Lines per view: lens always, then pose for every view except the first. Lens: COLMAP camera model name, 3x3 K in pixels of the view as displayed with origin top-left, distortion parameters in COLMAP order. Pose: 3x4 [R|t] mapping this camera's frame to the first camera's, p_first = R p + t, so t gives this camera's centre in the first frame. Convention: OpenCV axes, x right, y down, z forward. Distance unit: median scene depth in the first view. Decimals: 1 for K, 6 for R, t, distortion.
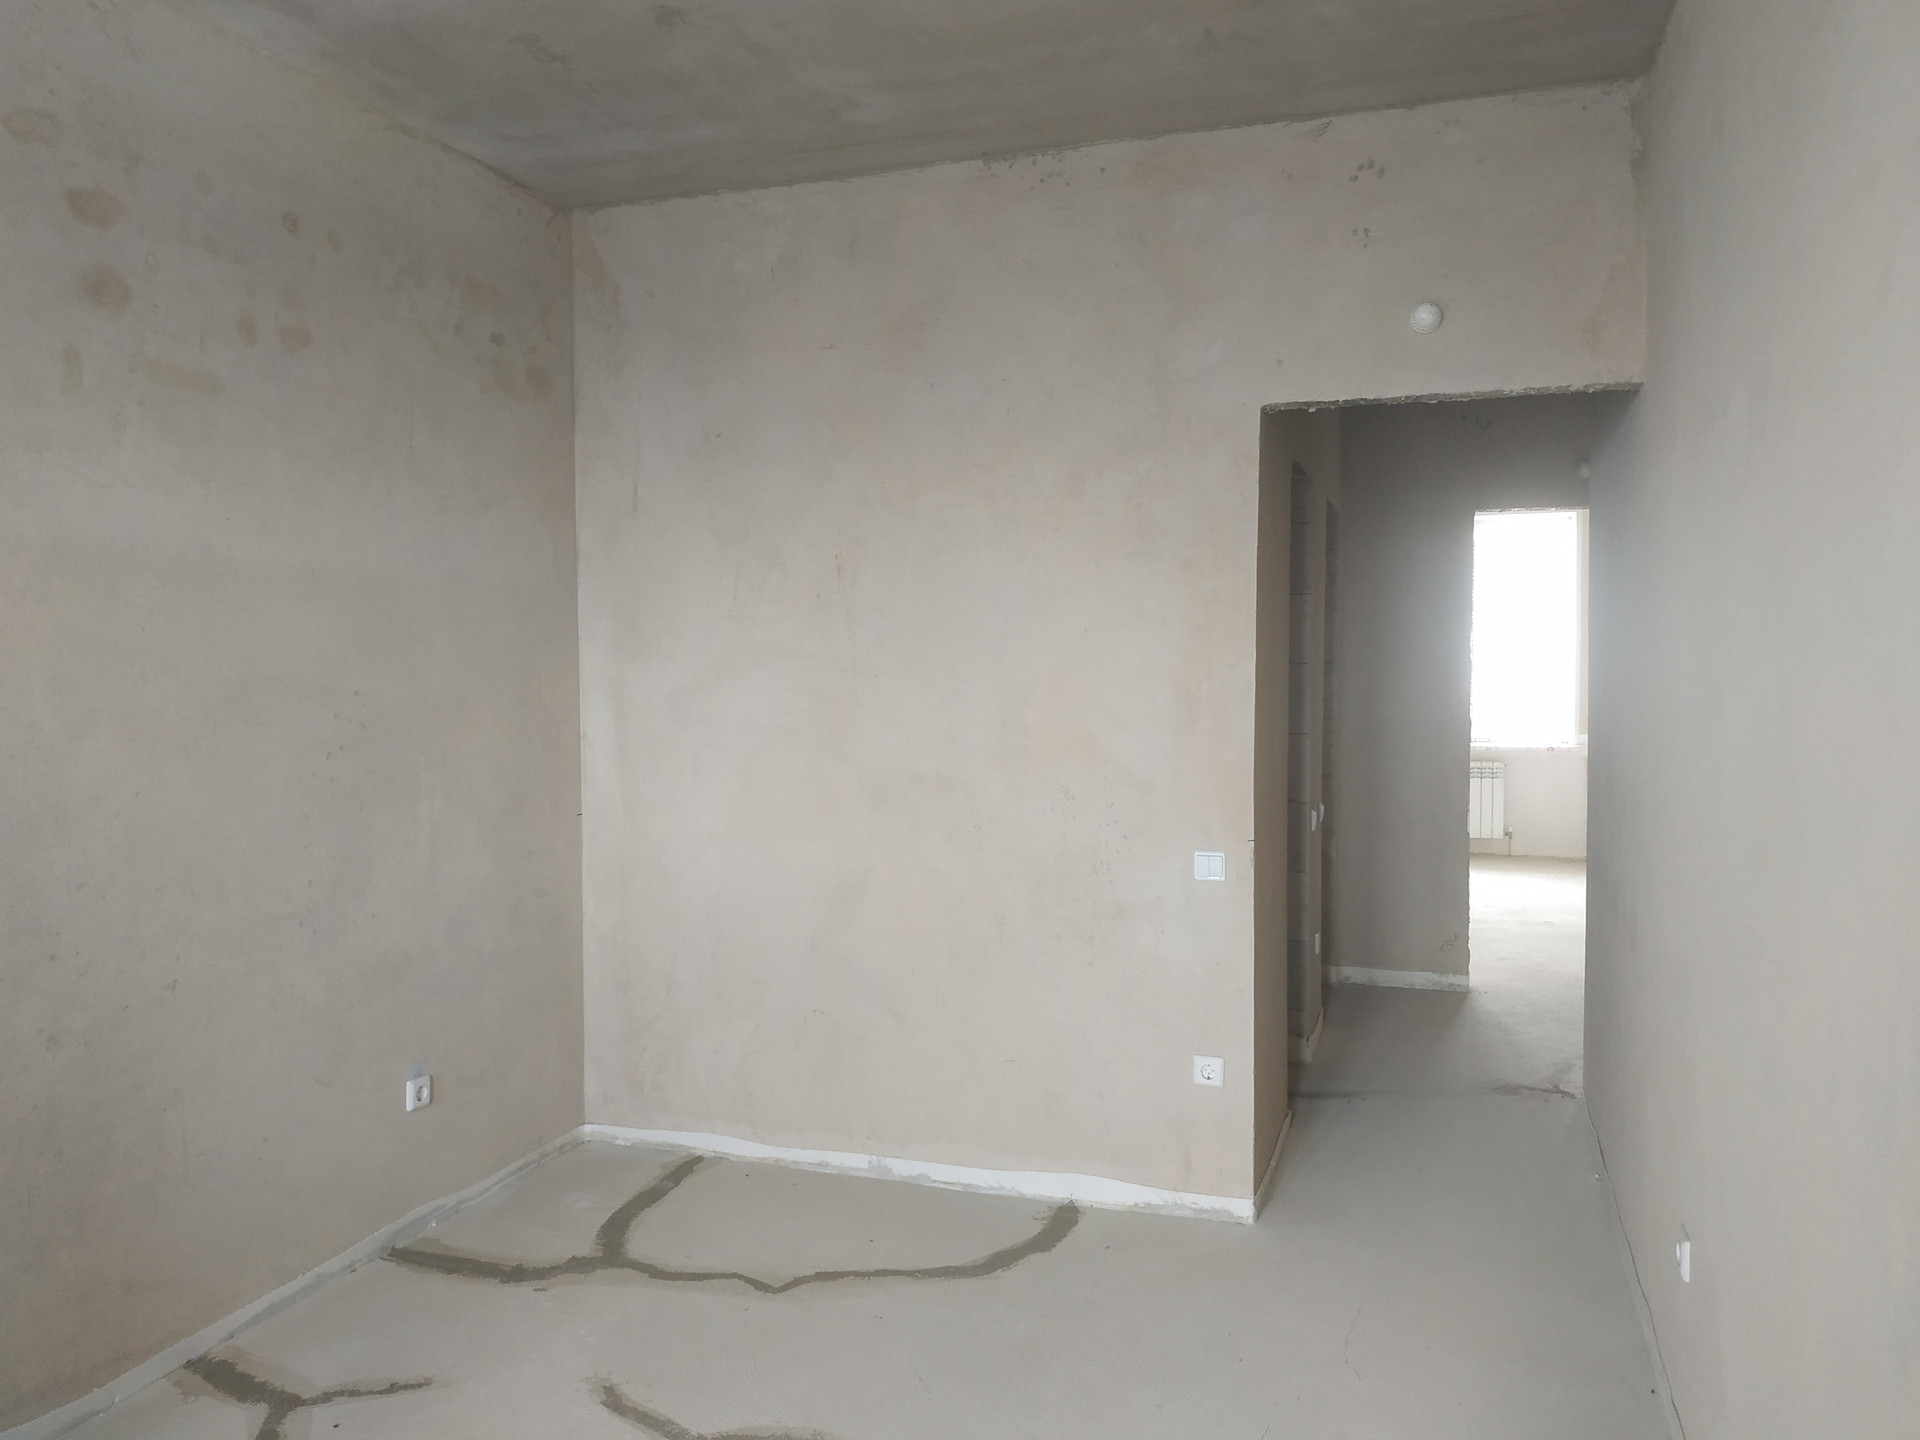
lens RADIAL K [[1402.8, 0, 955.4], [0, 1402.8, 718.2], [0, 0, 1]] dist [0.023875, -0.050041]
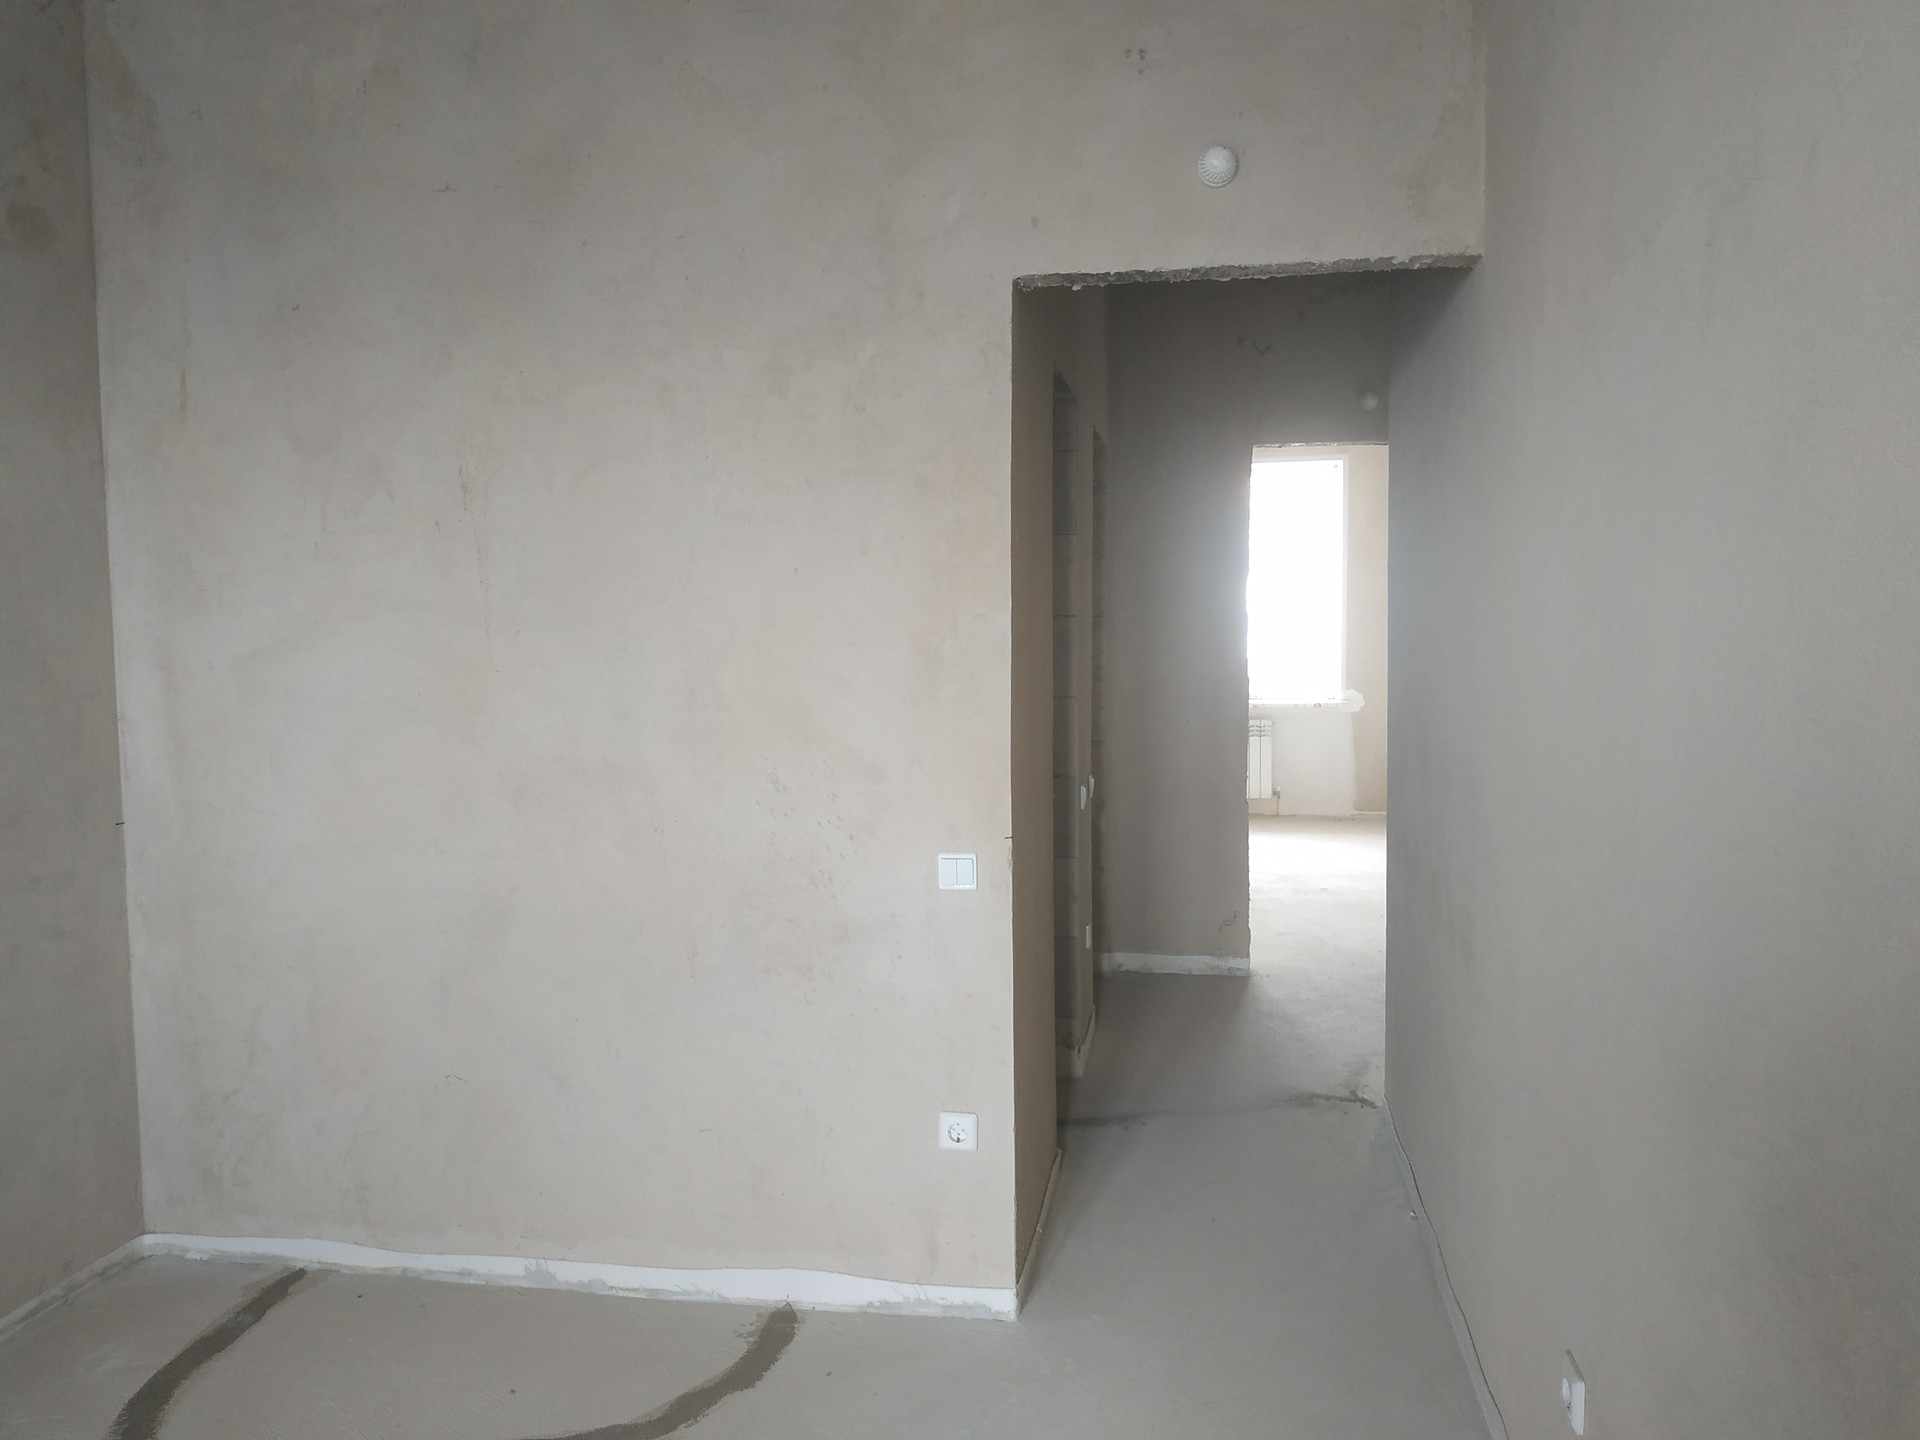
lens RADIAL K [[1402.8, 0, 967.1], [0, 1402.8, 730.7], [0, 0, 1]] dist [0.023875, -0.050041]
pose [[0.985544, -0.019860, 0.168249, 0.051370], [0.013512, 0.999156, 0.038790, -0.003240], [-0.168877, -0.035956, 0.984981, 0.208687]]
